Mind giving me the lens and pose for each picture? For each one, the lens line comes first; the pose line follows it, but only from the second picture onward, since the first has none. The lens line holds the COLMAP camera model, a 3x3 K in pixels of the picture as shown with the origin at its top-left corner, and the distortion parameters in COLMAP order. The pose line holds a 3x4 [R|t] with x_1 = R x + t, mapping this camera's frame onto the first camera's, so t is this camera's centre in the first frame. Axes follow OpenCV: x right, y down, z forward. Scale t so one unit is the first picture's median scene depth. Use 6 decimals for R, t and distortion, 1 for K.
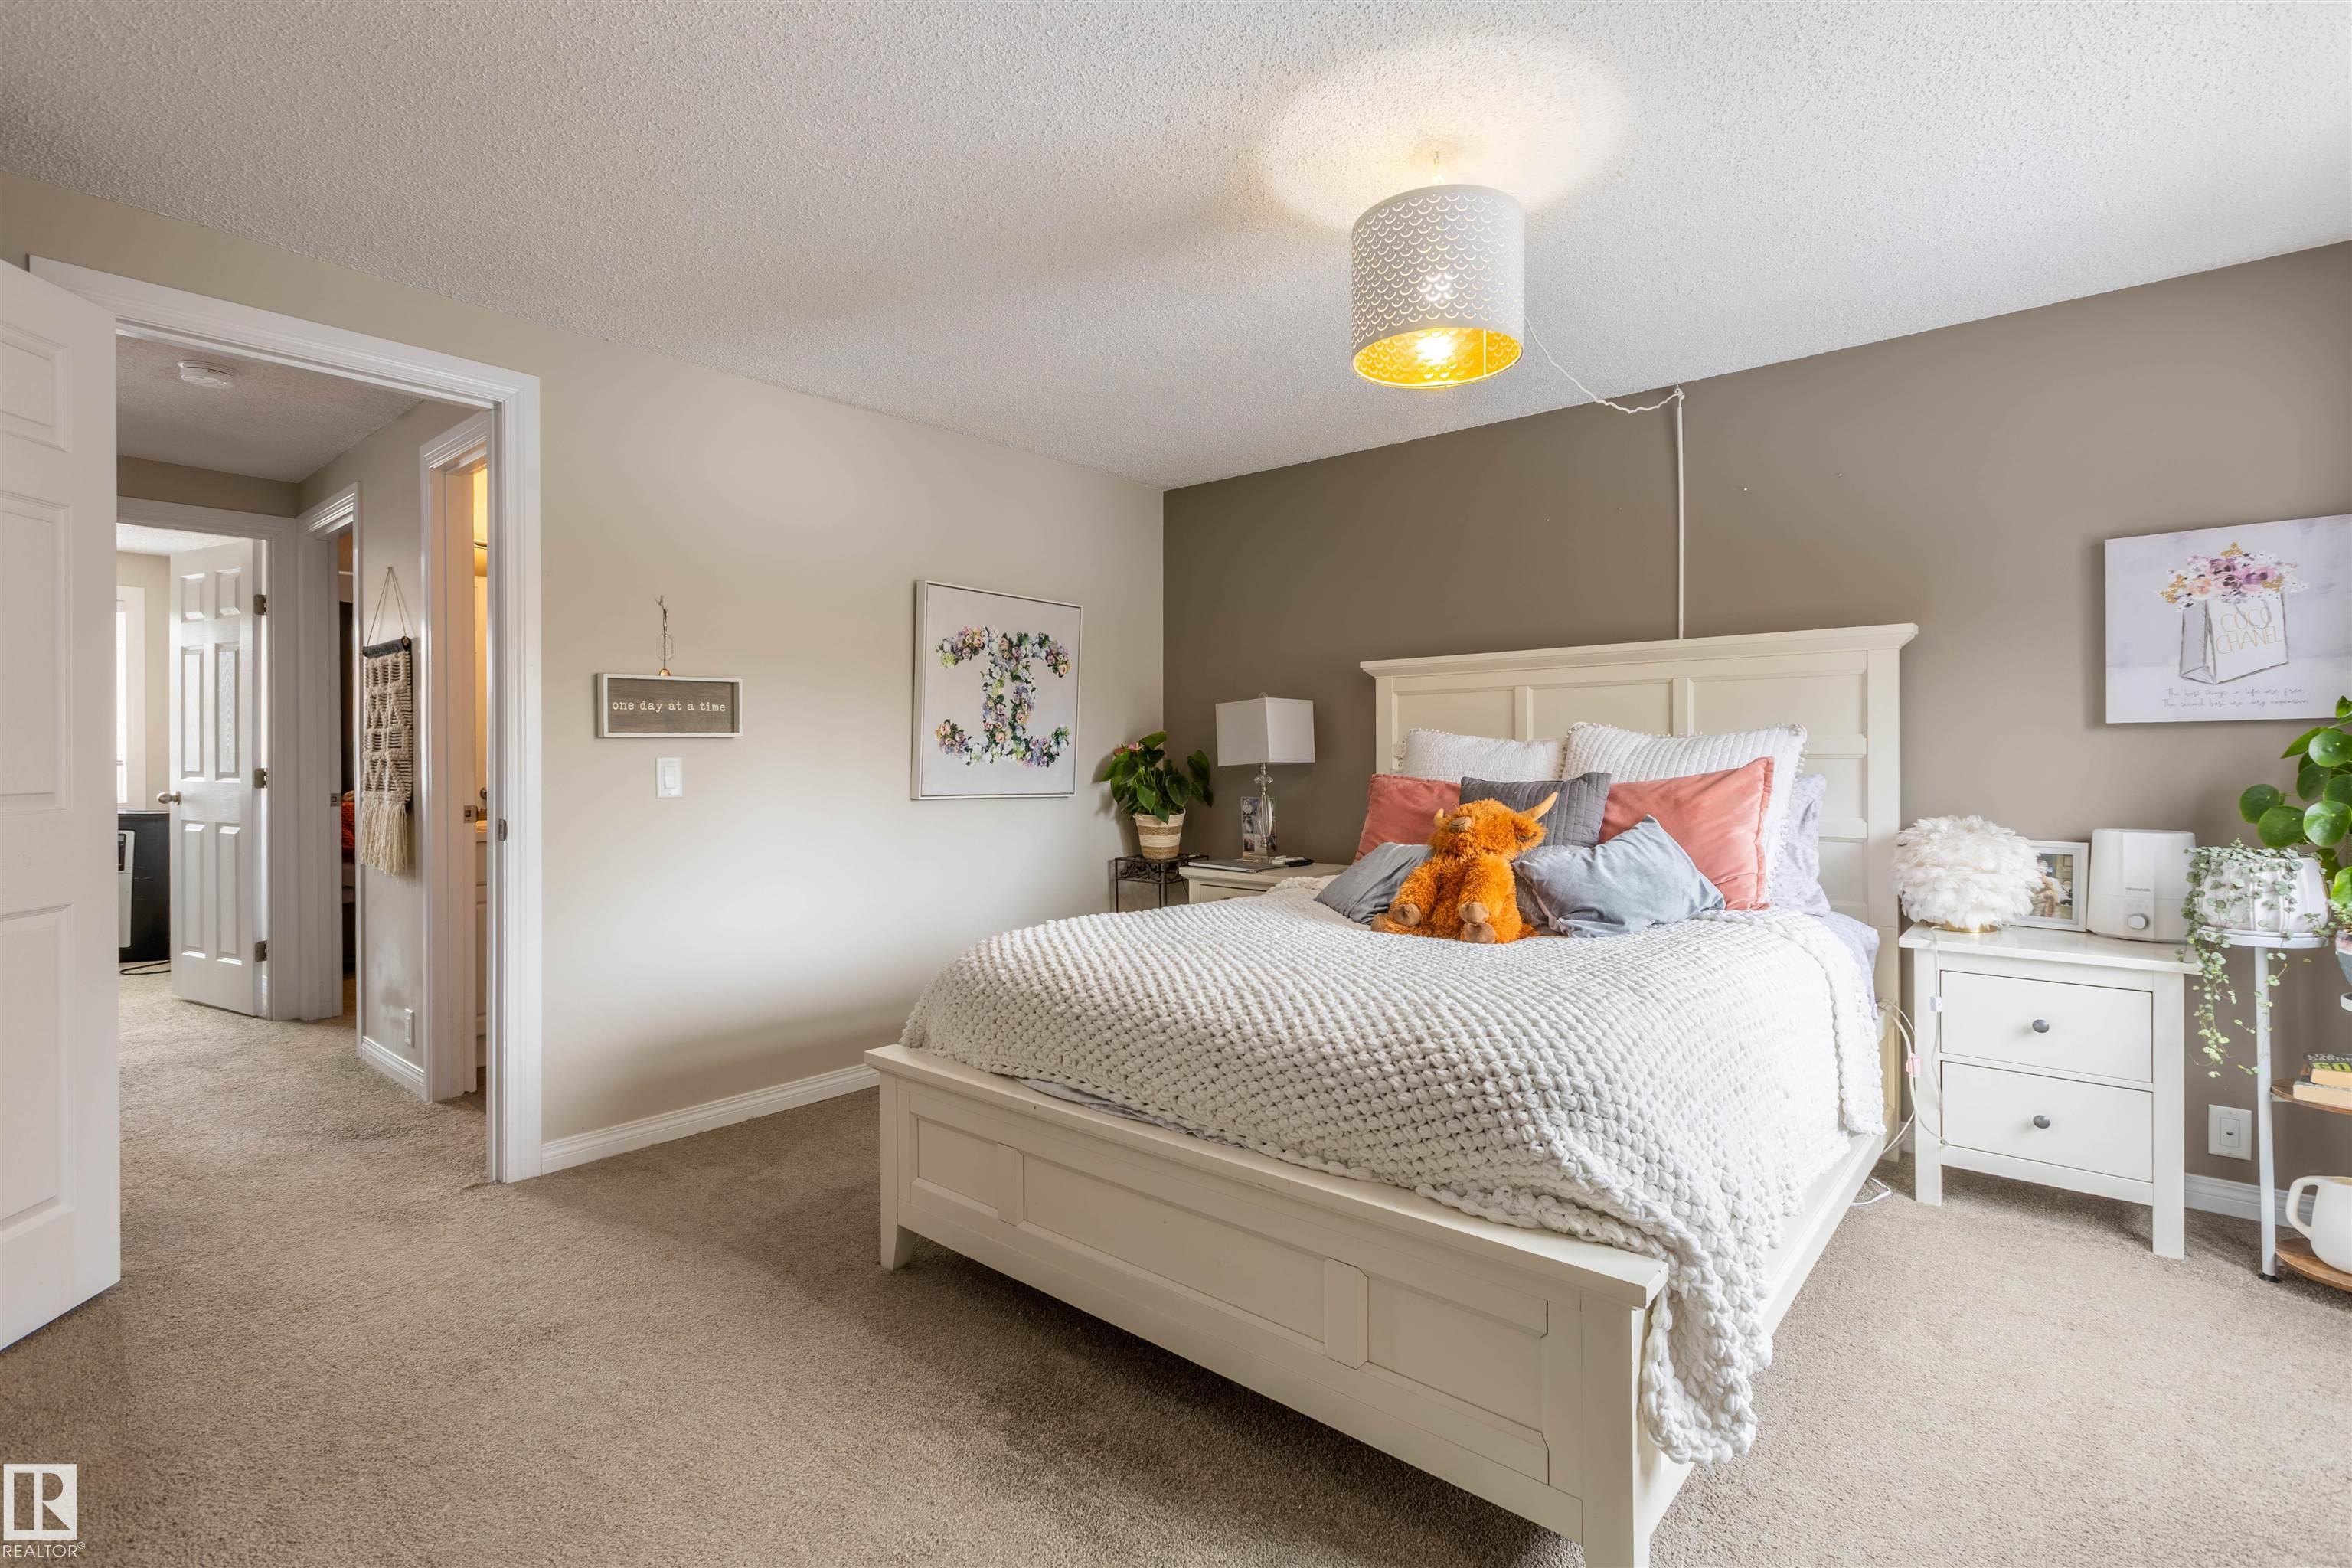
lens RADIAL K [[1086.6, 0, 1170.5], [0, 1086.6, 785.5], [0, 0, 1]] dist [-0.000280, -0.003482]
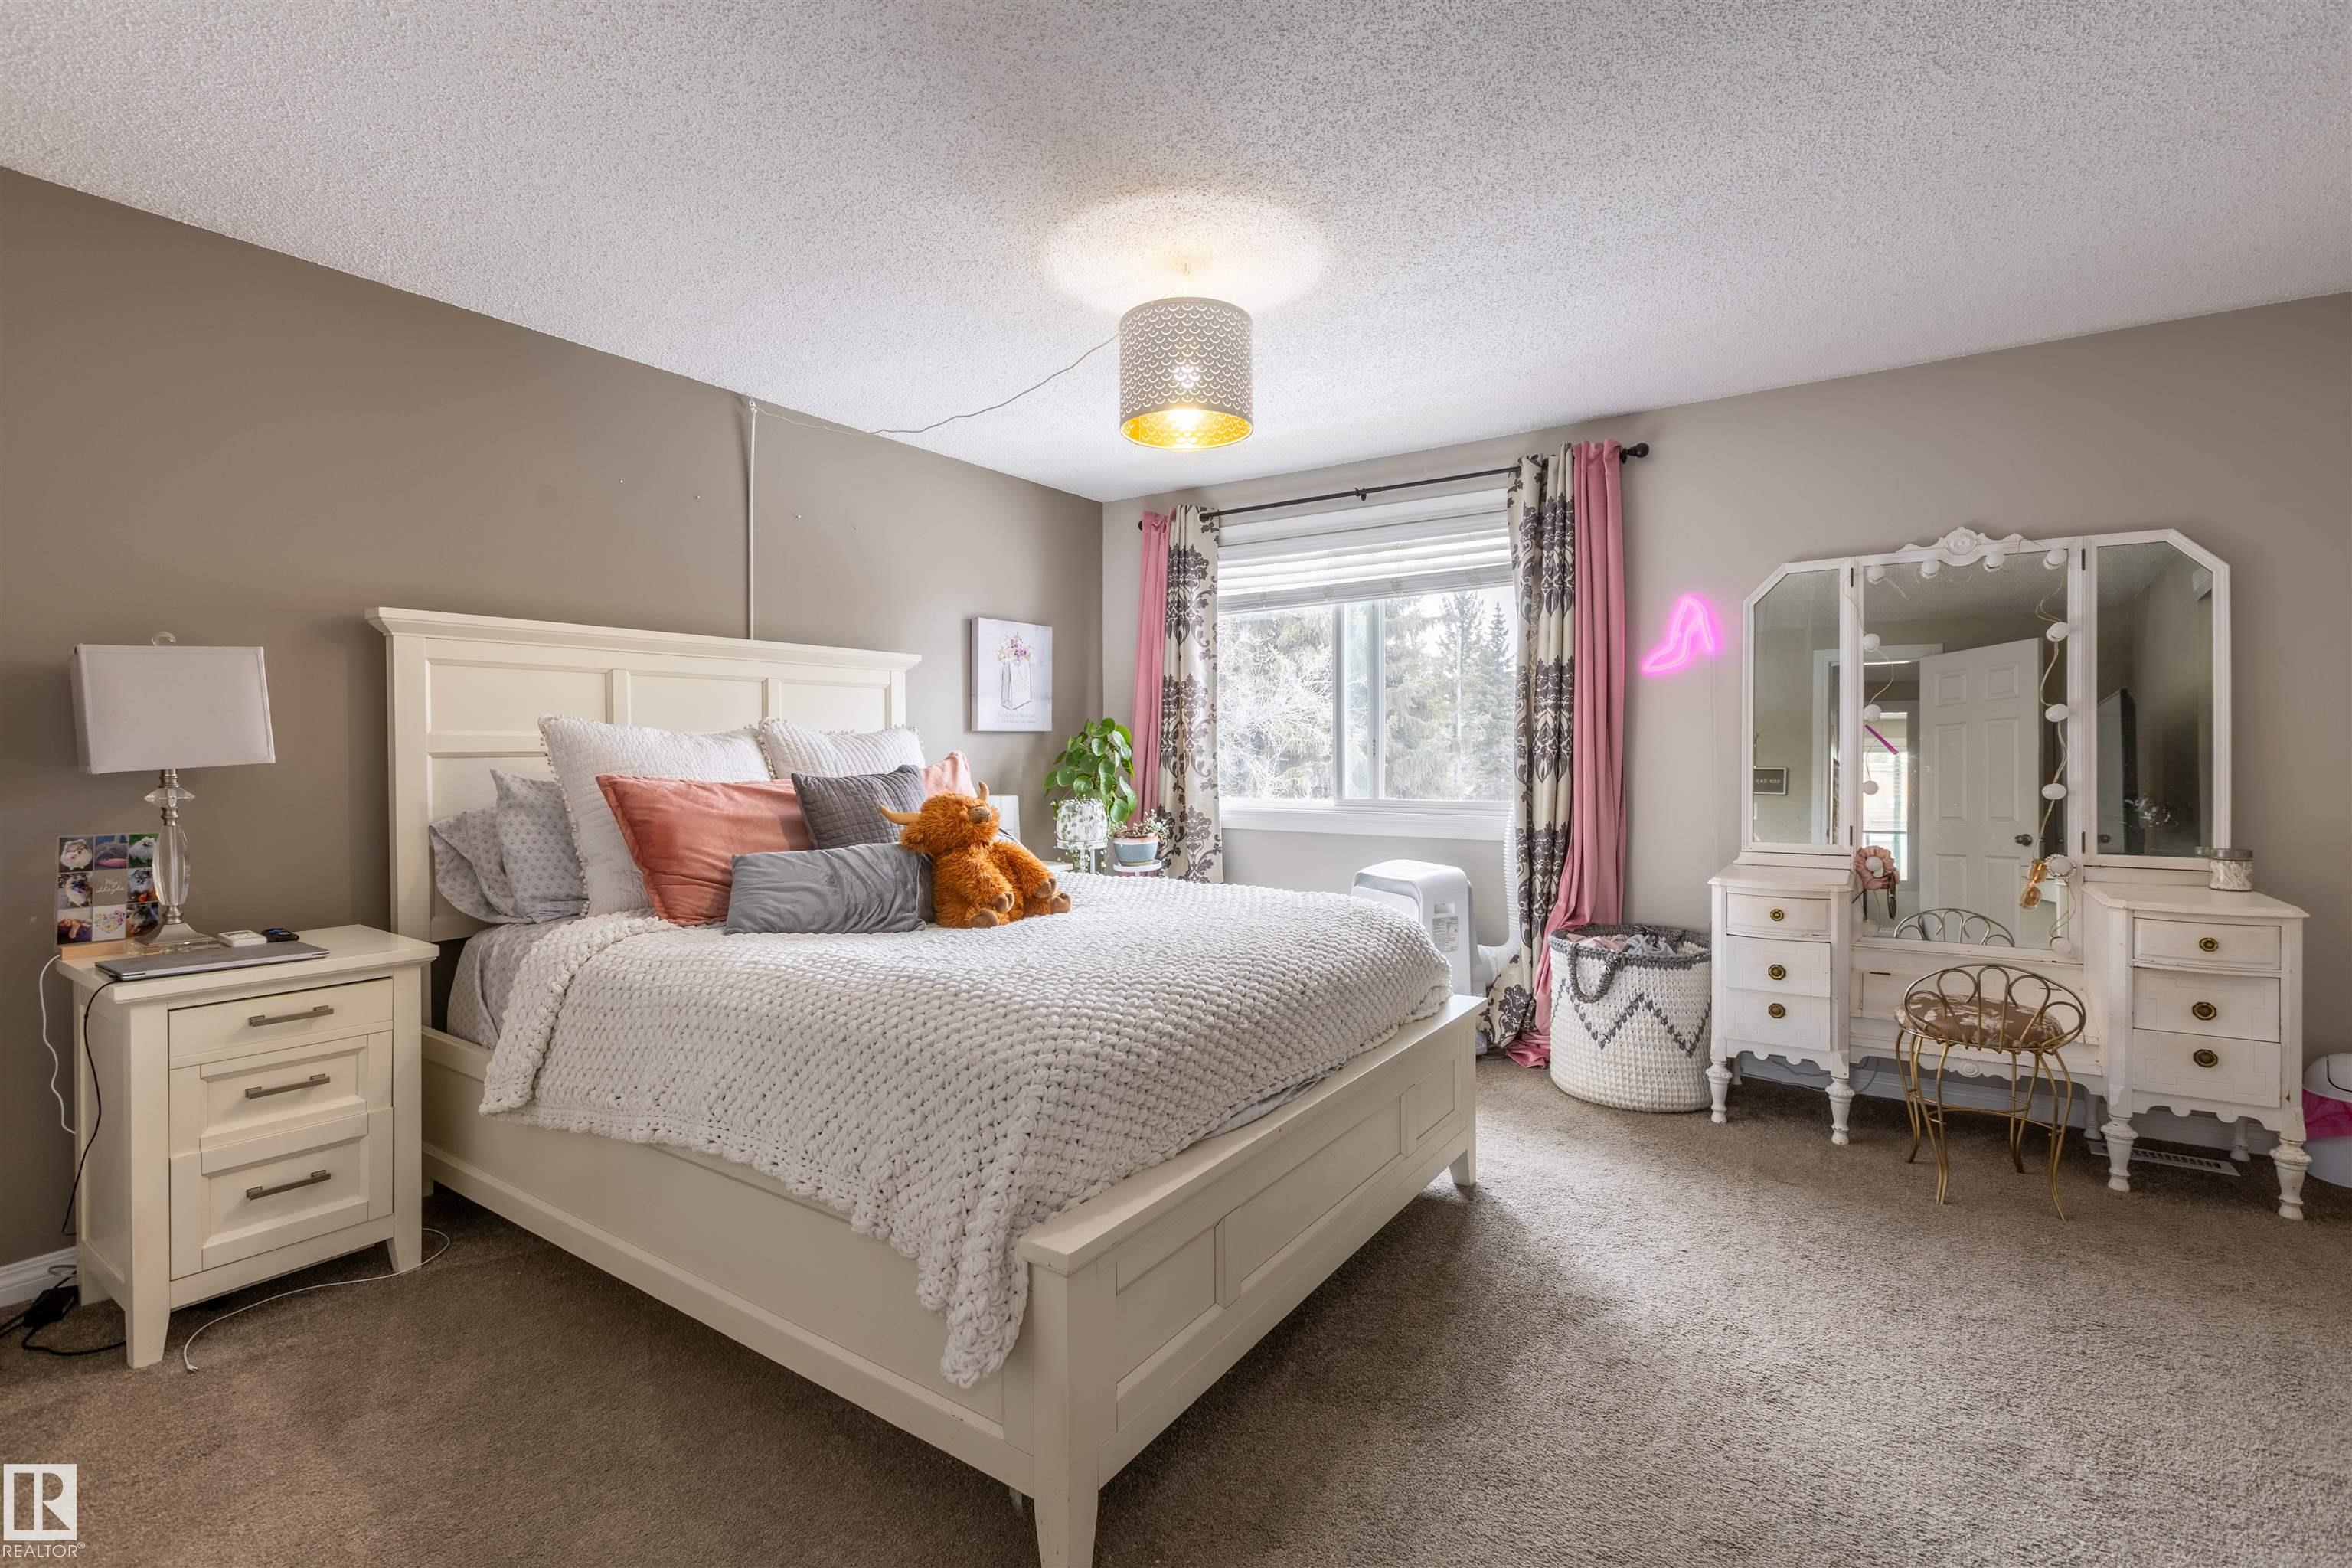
lens RADIAL K [[1086.6, 0, 1167.8], [0, 1086.6, 761.8], [0, 0, 1]] dist [-0.000280, -0.003482]
pose [[-0.111980, -0.009324, 0.993667, -0.789901], [0.030296, 0.999459, 0.012793, -0.023365], [-0.993248, 0.031537, -0.111637, 0.914017]]
